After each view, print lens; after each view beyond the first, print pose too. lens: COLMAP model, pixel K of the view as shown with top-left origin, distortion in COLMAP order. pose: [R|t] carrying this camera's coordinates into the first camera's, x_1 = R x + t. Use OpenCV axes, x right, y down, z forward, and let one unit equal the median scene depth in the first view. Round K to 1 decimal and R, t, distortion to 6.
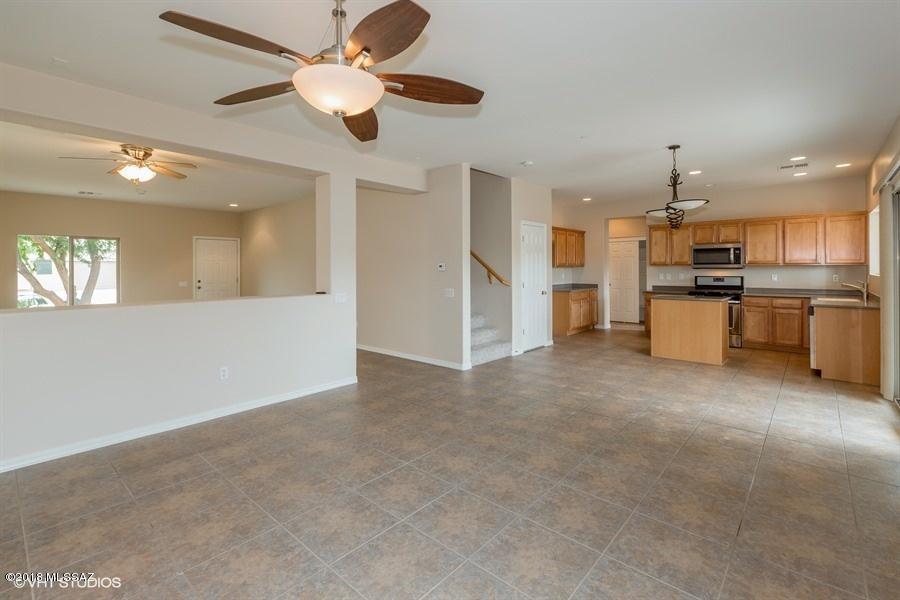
lens RADIAL K [[410.2, 0, 459.6], [0, 410.2, 265.0], [0, 0, 1]] dist [0.010665, -0.001509]
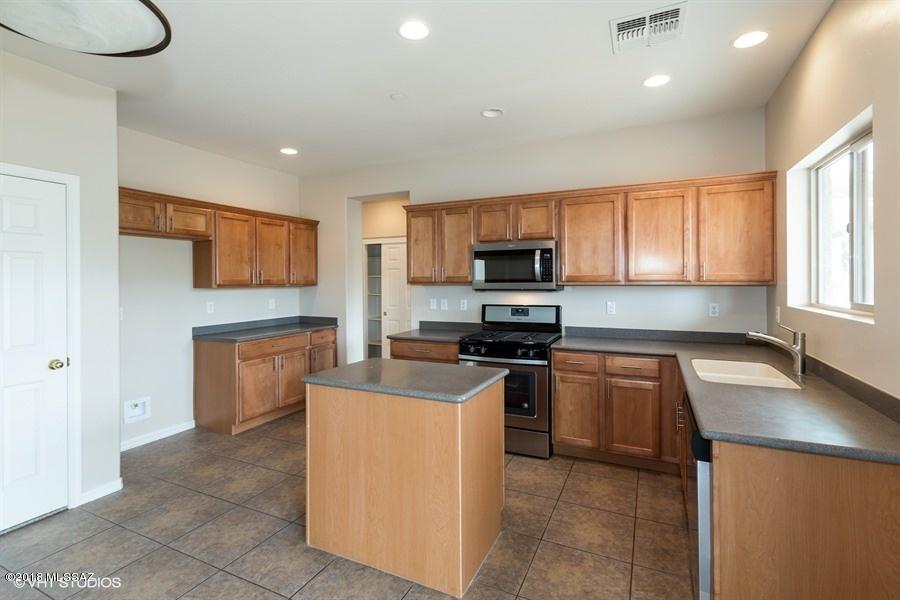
lens RADIAL K [[410.2, 0, 455.2], [0, 410.2, 276.8], [0, 0, 1]] dist [0.010665, -0.001509]
pose [[0.964047, 0.002059, 0.265724, 0.432479], [-0.000421, 0.999981, -0.006221, -0.005070], [-0.265731, 0.005886, 0.964029, 0.547931]]
